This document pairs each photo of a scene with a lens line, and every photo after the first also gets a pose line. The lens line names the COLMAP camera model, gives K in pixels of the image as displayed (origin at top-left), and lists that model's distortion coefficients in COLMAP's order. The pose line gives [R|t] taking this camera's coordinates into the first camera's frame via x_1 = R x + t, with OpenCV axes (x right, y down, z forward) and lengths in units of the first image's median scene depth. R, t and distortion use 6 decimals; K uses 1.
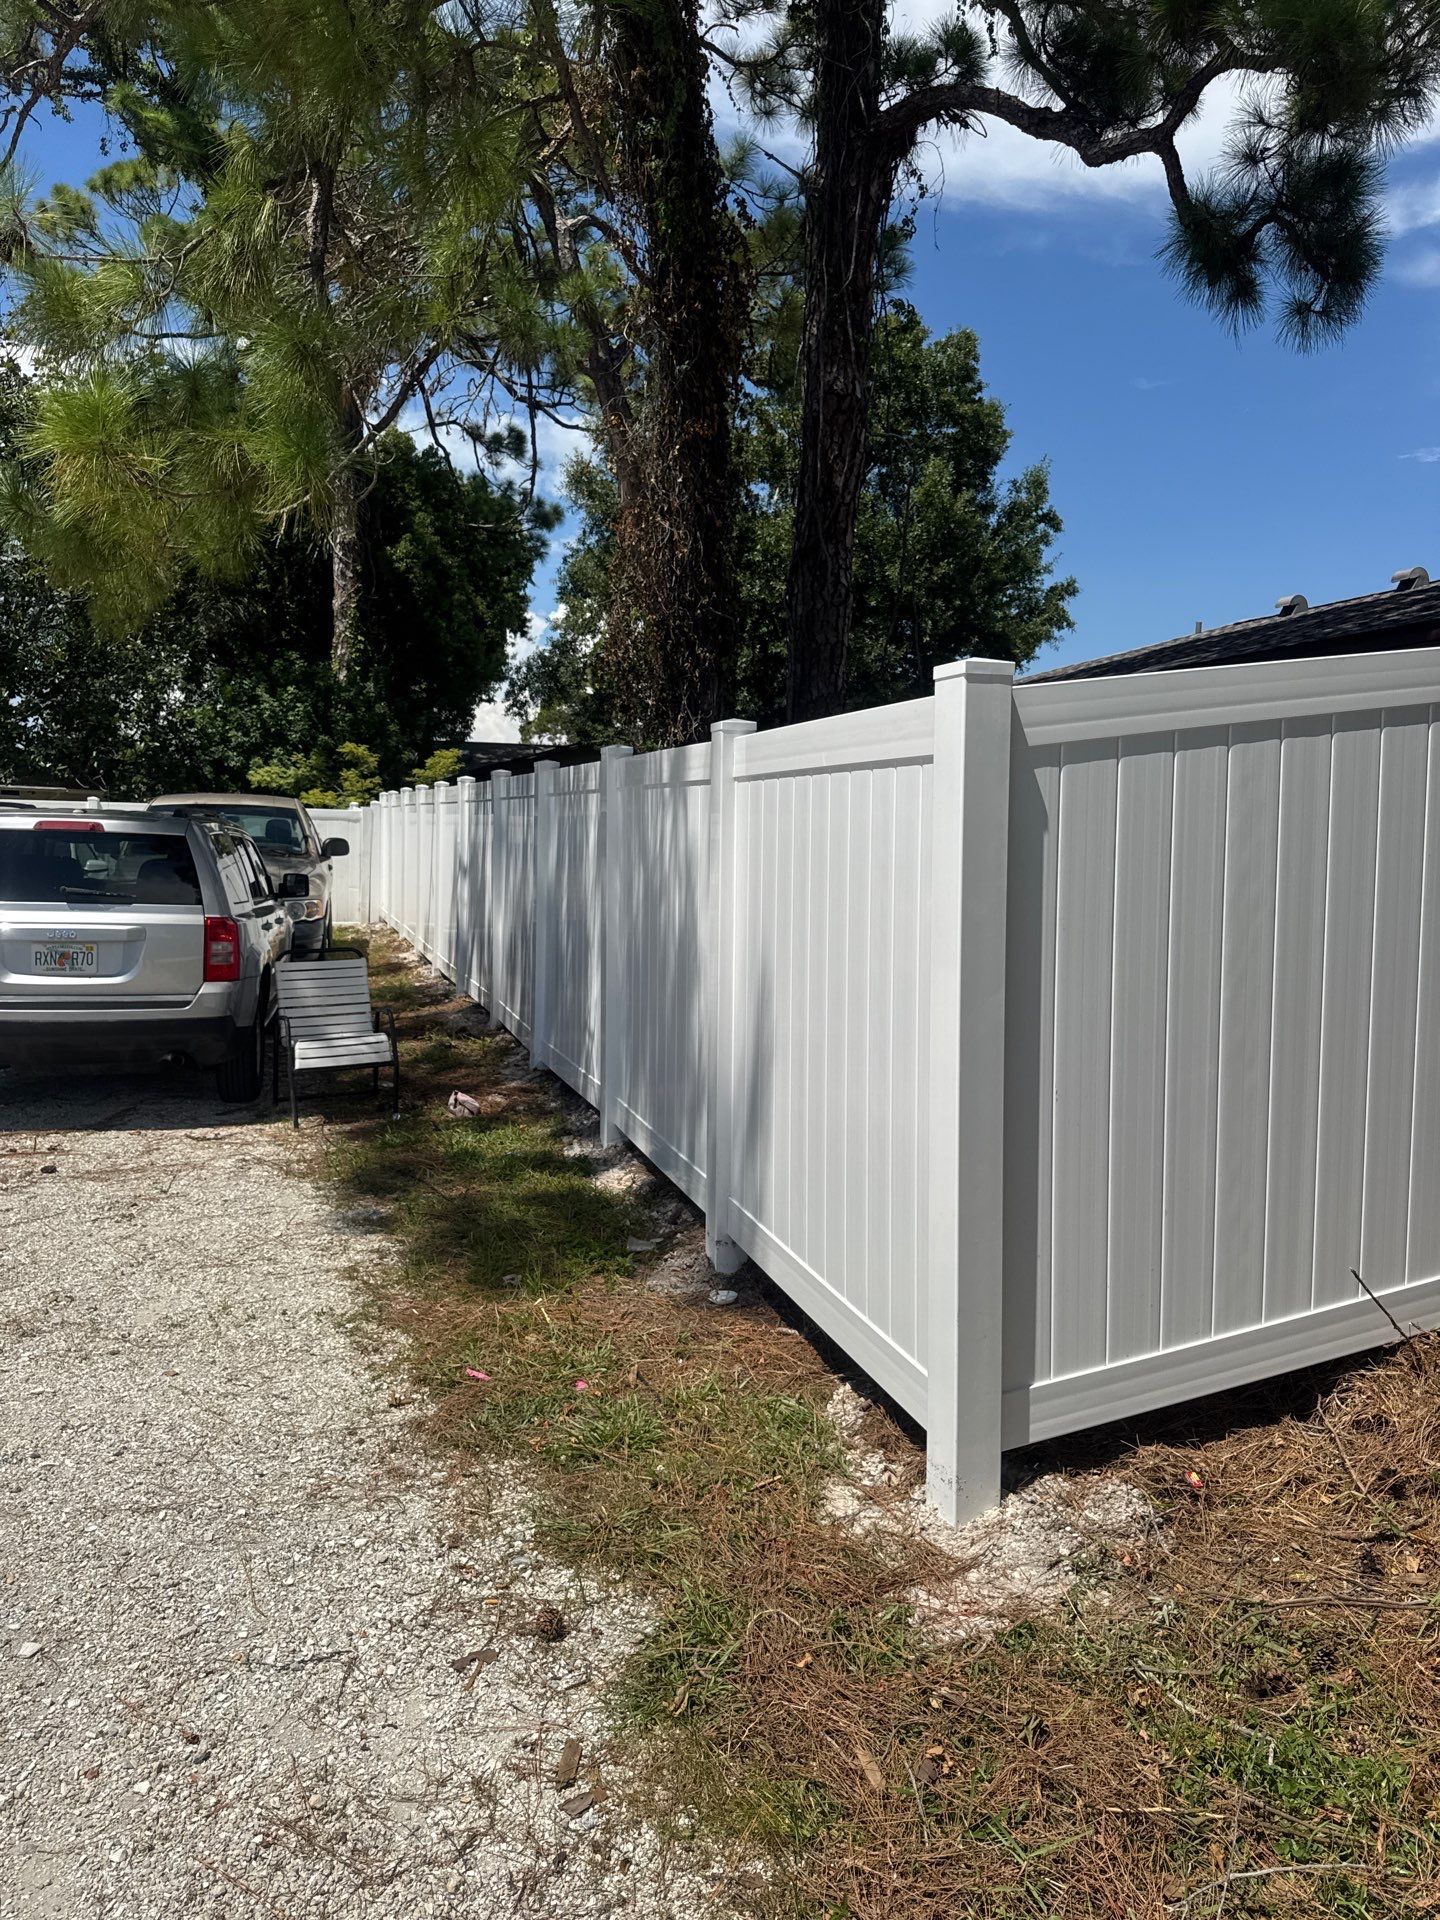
lens RADIAL K [[1376.2, 0, 720.0], [0, 1376.2, 960.0], [0, 0, 1]] dist [0.051835, -0.051605]
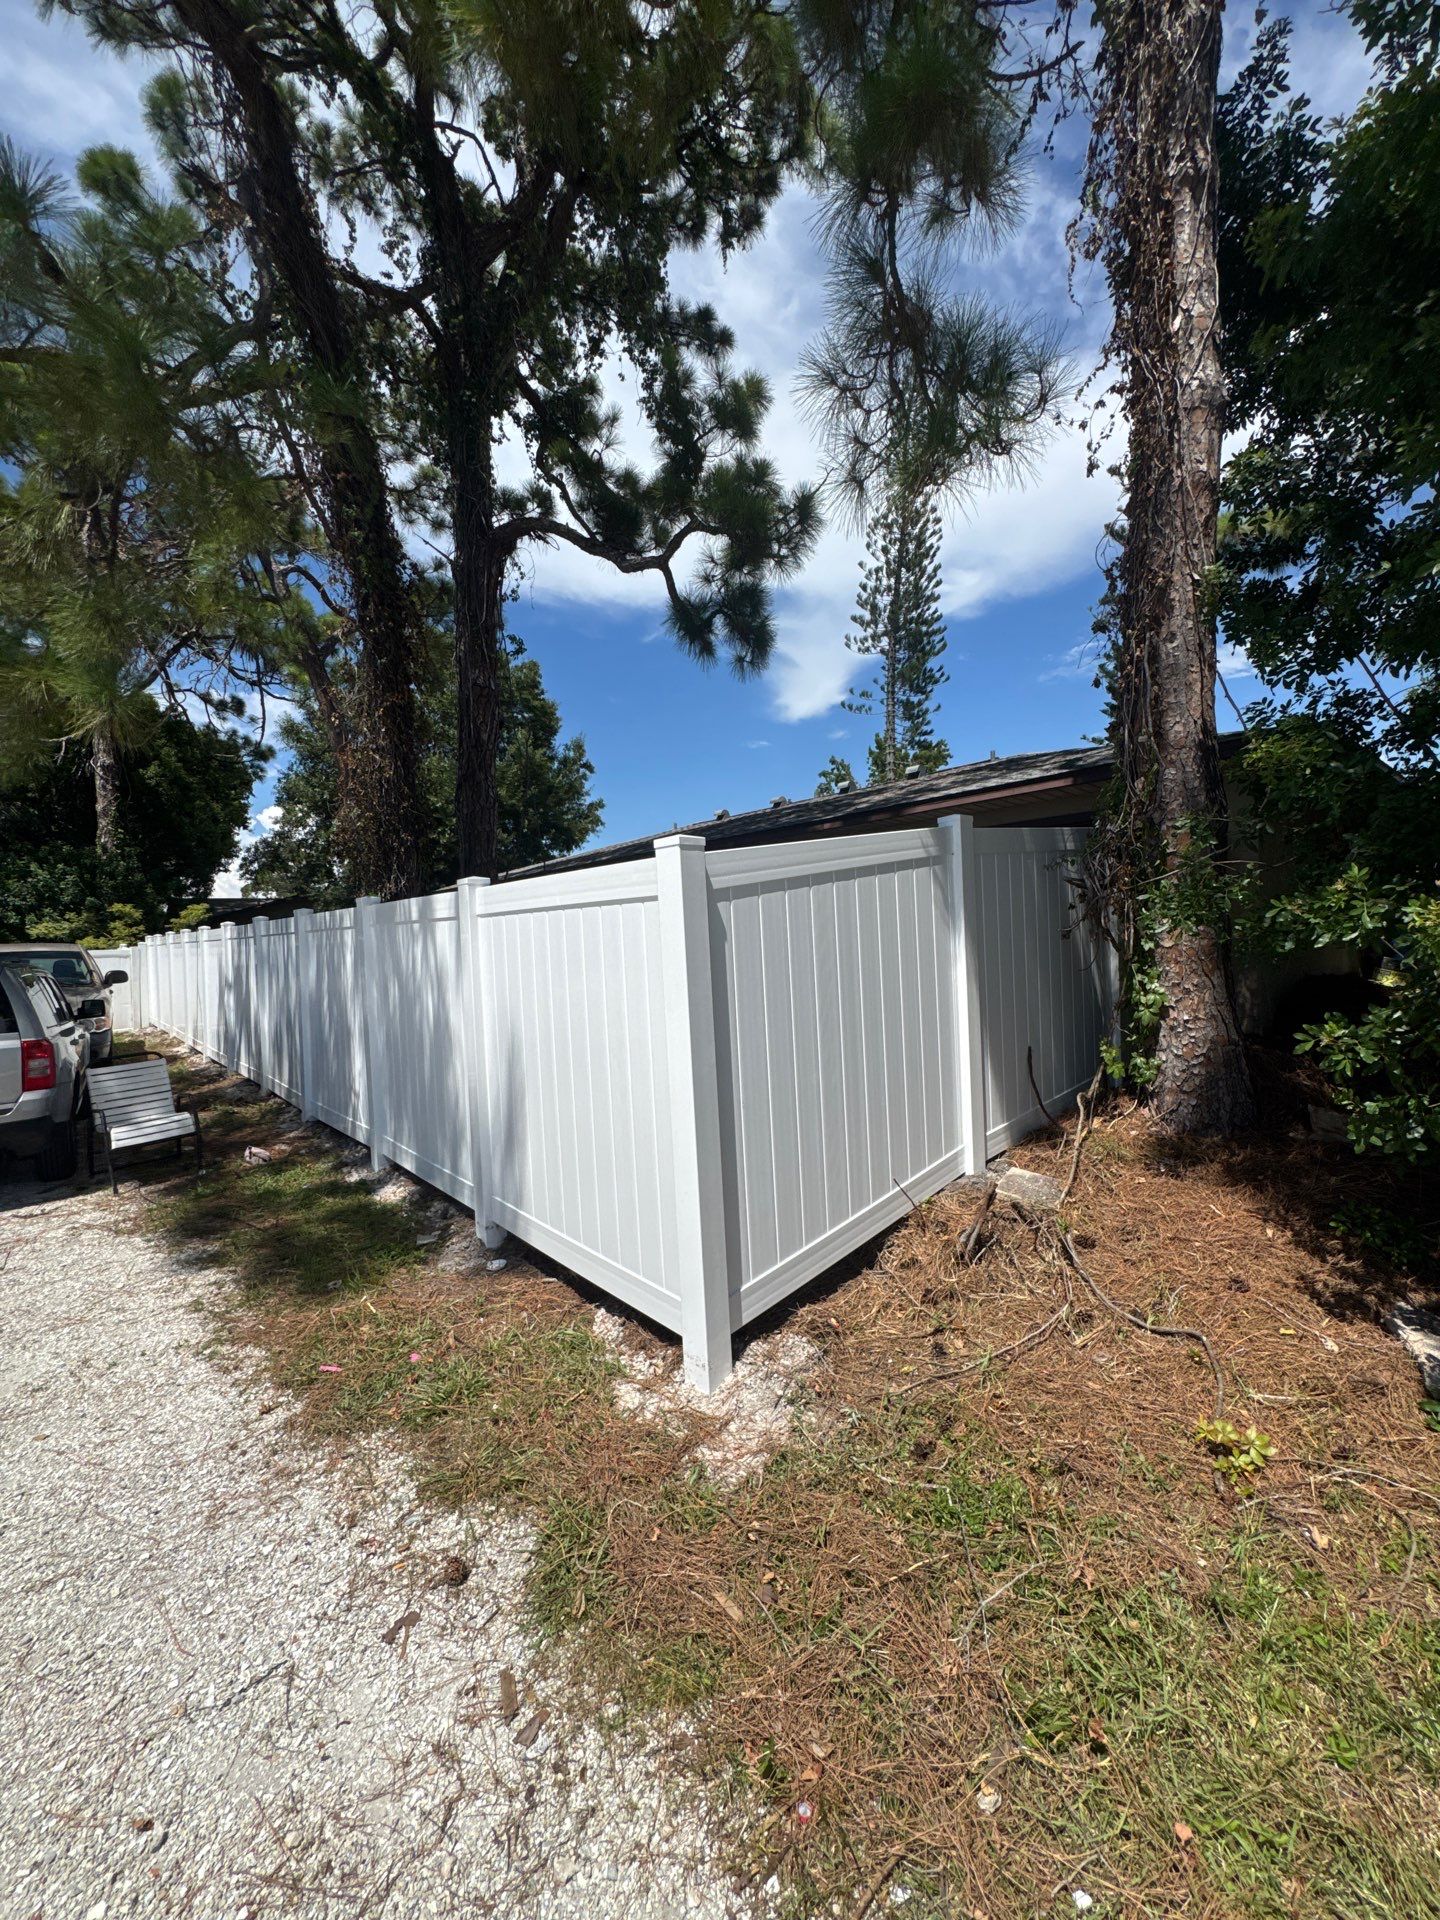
lens RADIAL K [[777.4, 0, 720.0], [0, 777.4, 960.0], [0, 0, 1]] dist [-0.000203, 0.002312]
pose [[0.915586, -0.064231, 0.396960, -0.093957], [0.090406, 0.994769, -0.047560, -0.019897], [-0.391829, 0.079433, 0.916603, 0.122663]]
